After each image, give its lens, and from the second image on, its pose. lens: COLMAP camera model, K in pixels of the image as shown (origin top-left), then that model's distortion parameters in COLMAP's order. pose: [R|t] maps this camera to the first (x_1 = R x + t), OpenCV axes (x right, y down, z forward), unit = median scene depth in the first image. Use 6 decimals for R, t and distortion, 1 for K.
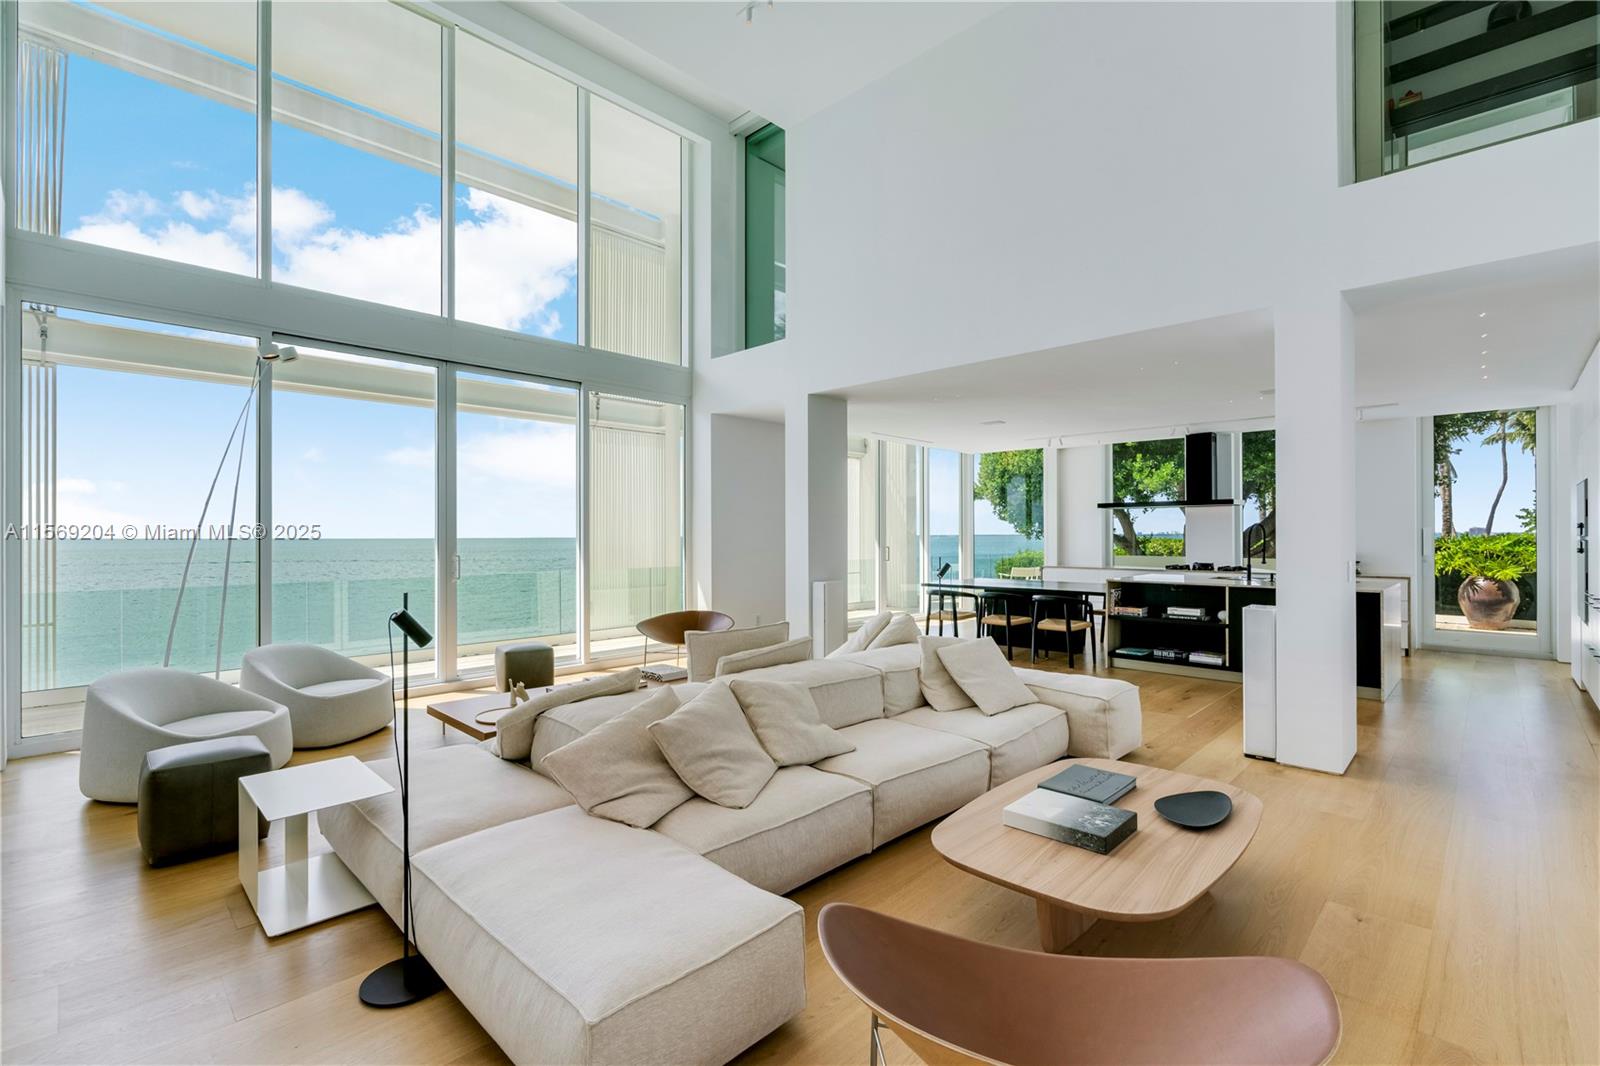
lens RADIAL K [[723.6, 0, 795.5], [0, 723.6, 532.4], [0, 0, 1]] dist [-0.000176, -0.000141]
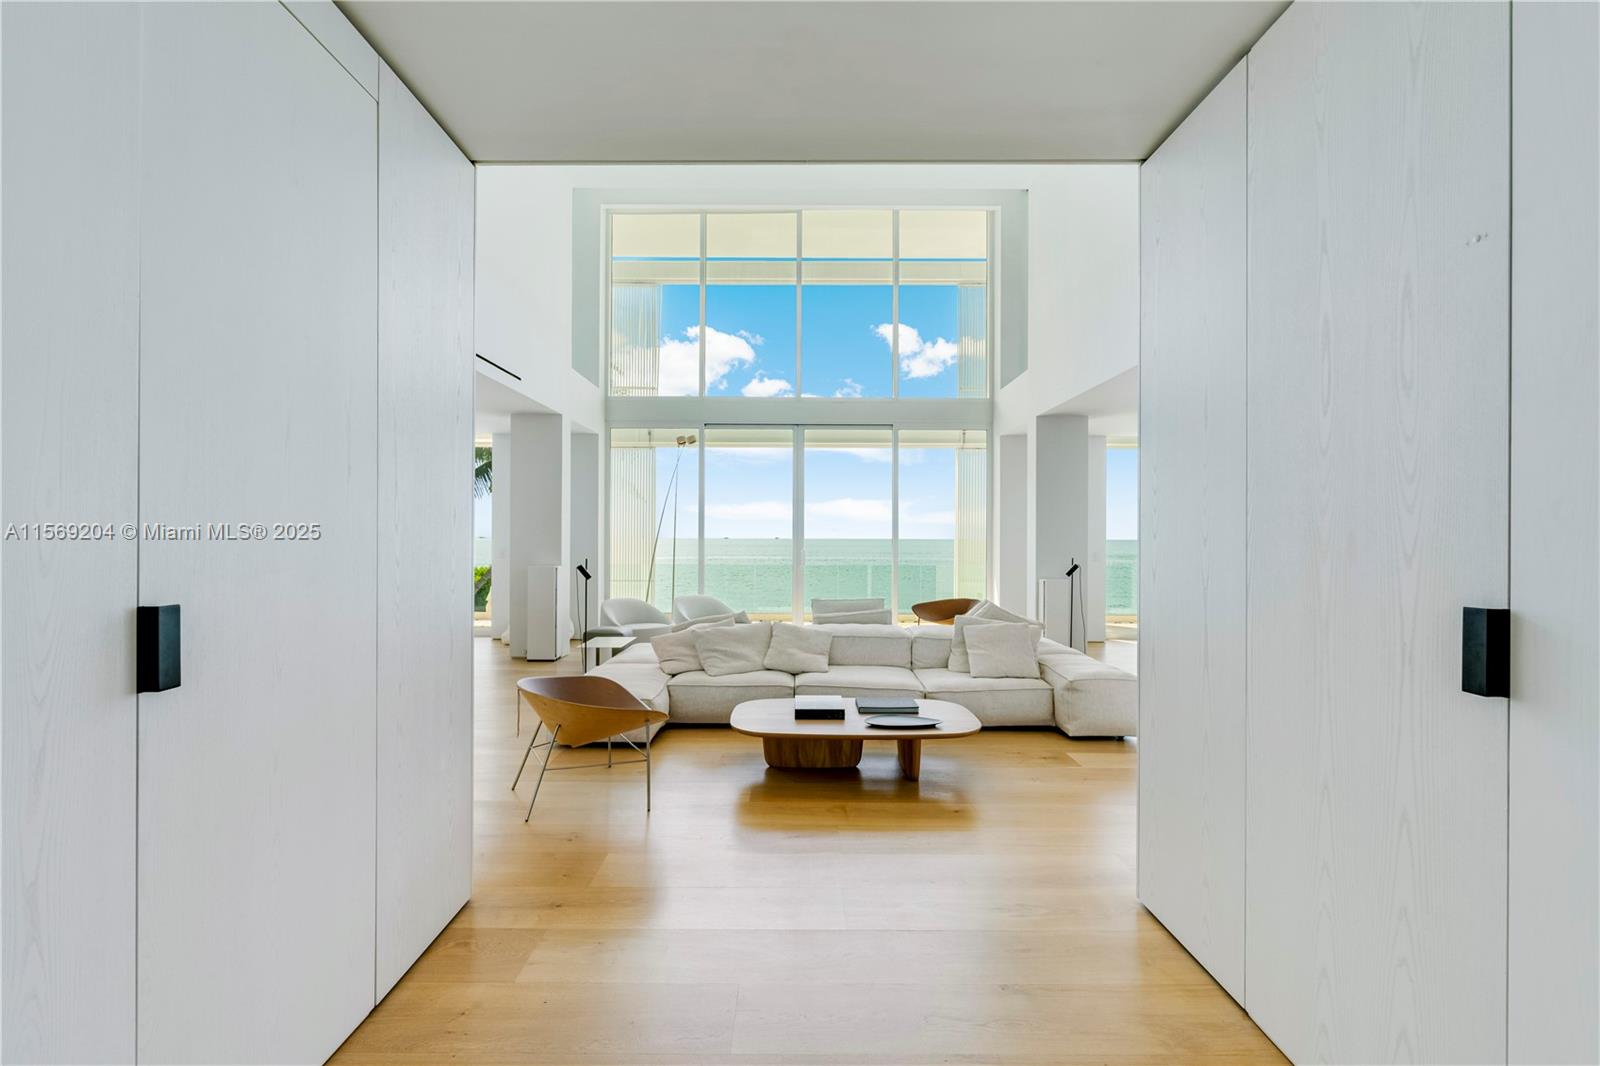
lens RADIAL K [[723.6, 0, 795.5], [0, 723.6, 532.4], [0, 0, 1]] dist [-0.000176, -0.000141]
pose [[0.695588, 0.001458, -0.718440, 0.579744], [-0.003580, 0.999993, -0.001437, -0.002634], [0.718432, 0.003572, 0.695588, -0.078002]]
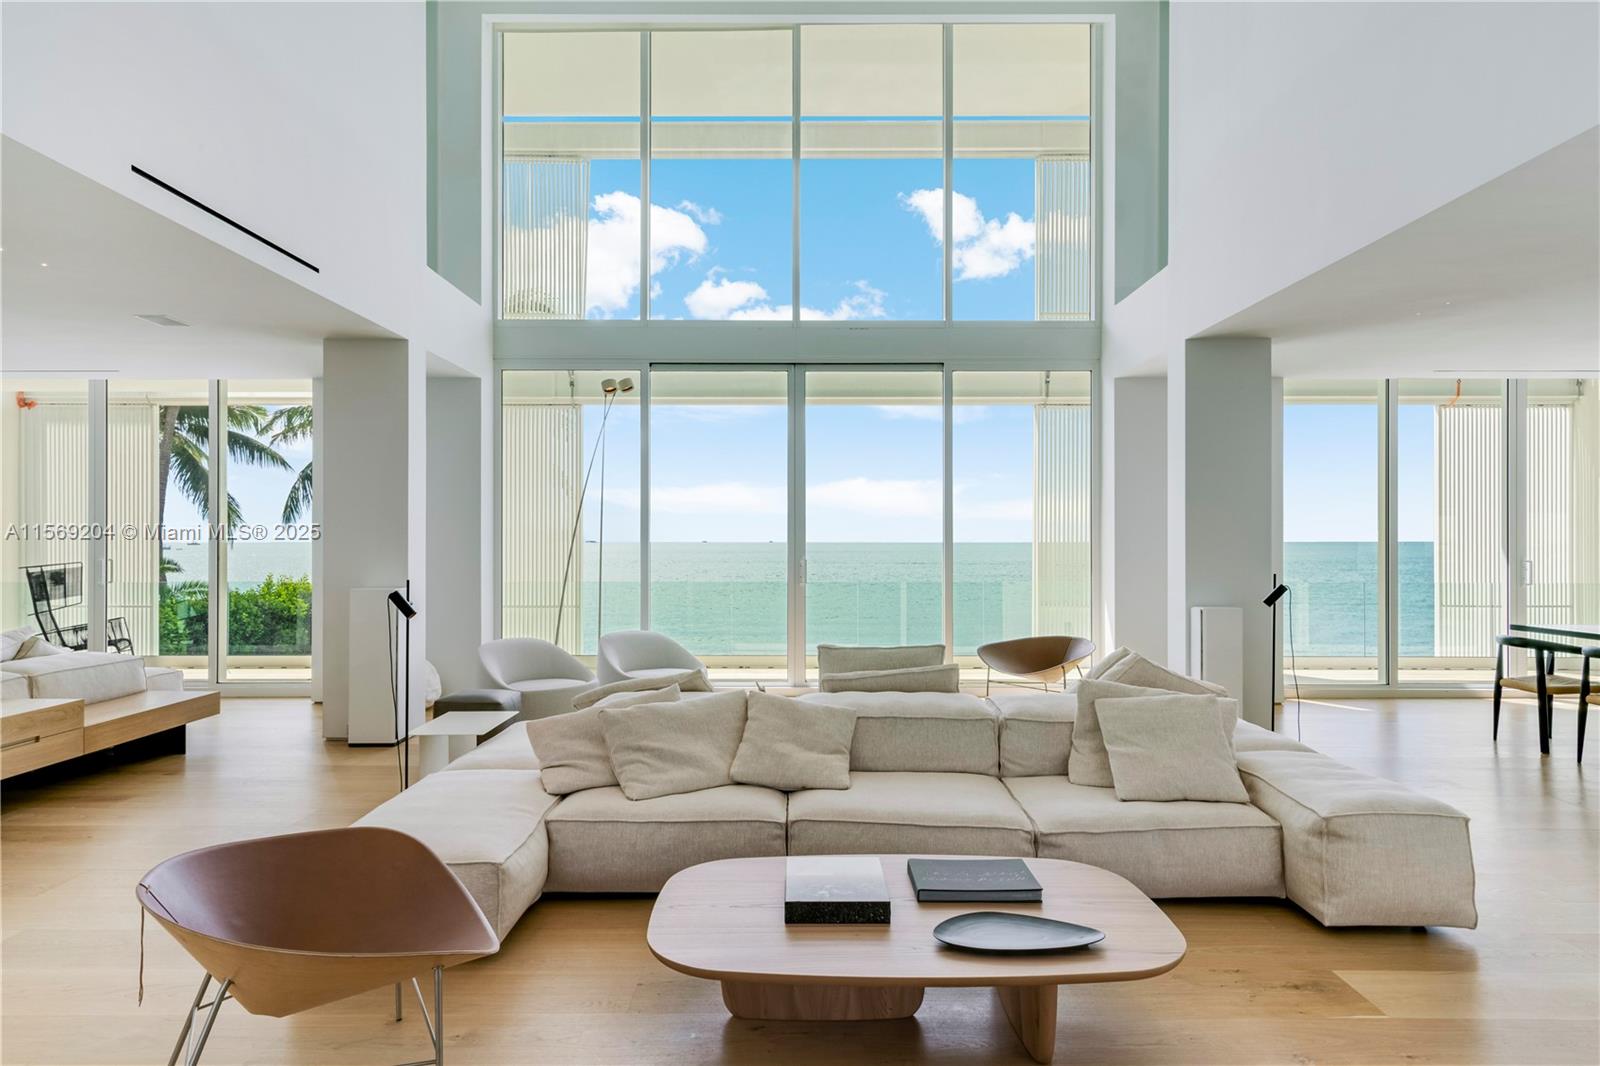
lens RADIAL K [[947.4, 0, 790.8], [0, 947.4, 535.7], [0, 0, 1]] dist [0.005207, 0.000834]
pose [[0.691888, 0.000205, -0.722005, 0.417645], [0.000176, 1.000000, 0.000453, -0.000597], [0.722005, -0.000441, 0.691888, 0.084963]]
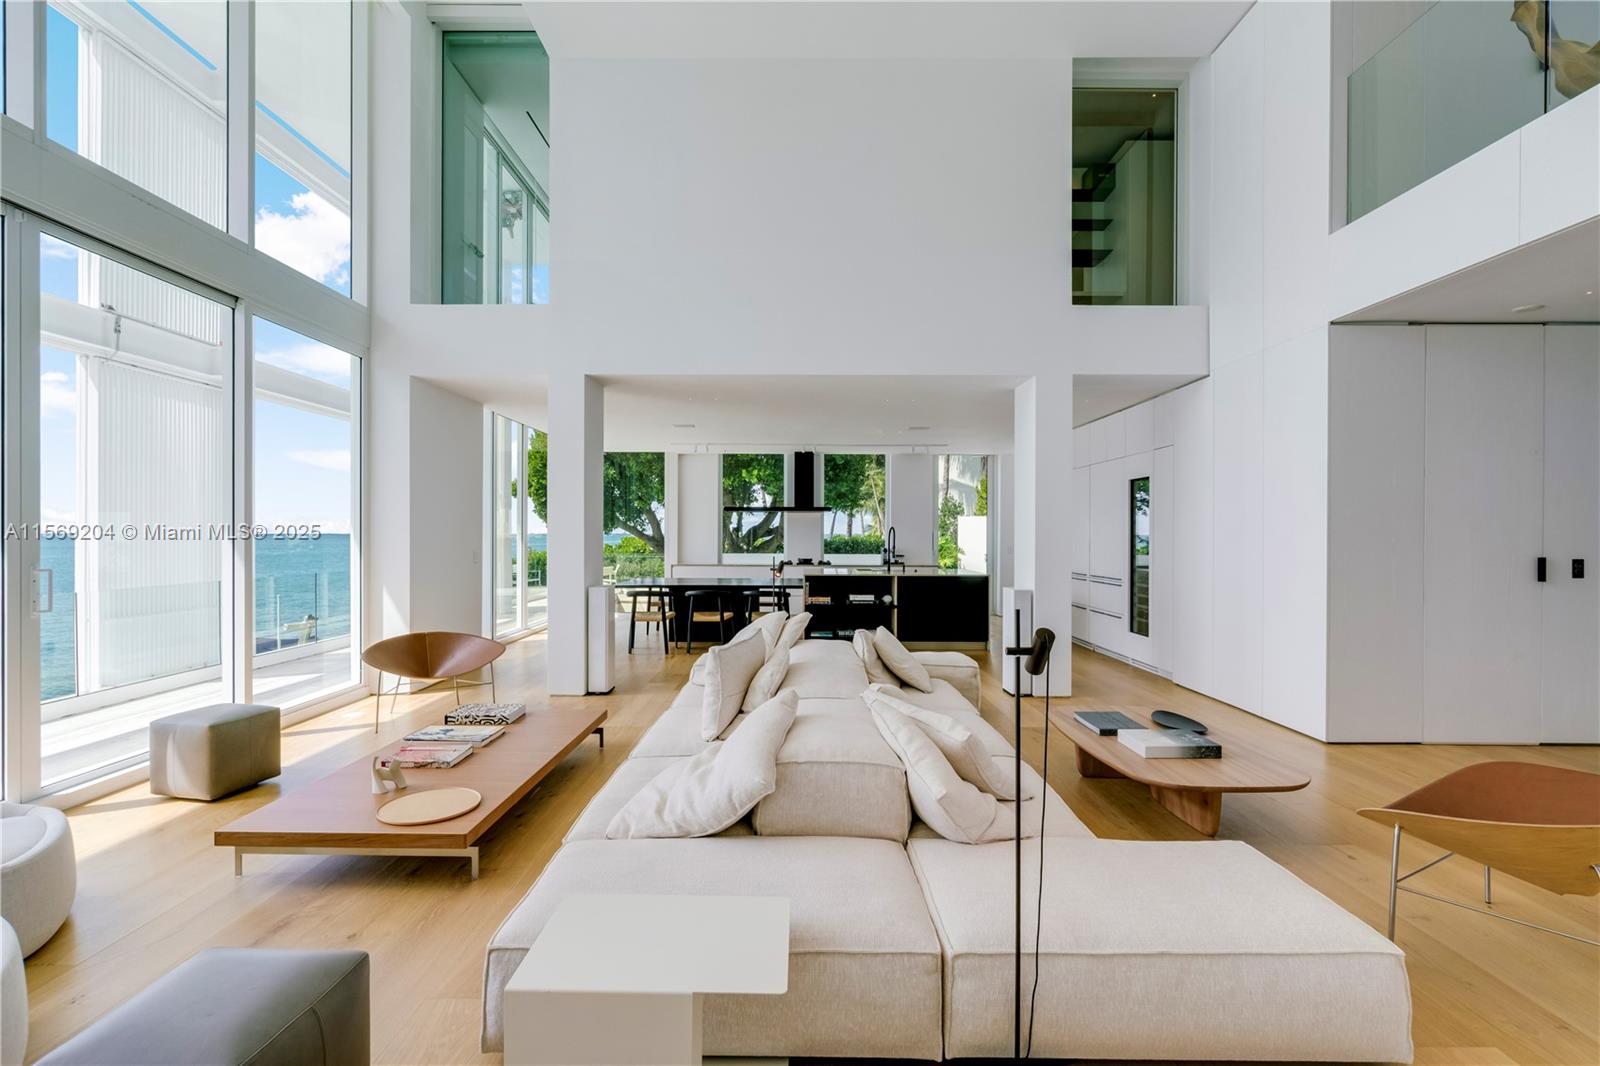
lens RADIAL K [[717.8, 0, 801.3], [0, 717.8, 538.2], [0, 0, 1]] dist [-0.000803, -0.000138]
pose [[0.713629, 0.001324, 0.700522, -0.406617], [-0.008353, 0.999943, 0.006620, -0.000353], [-0.700474, -0.010576, 0.713600, 0.192559]]
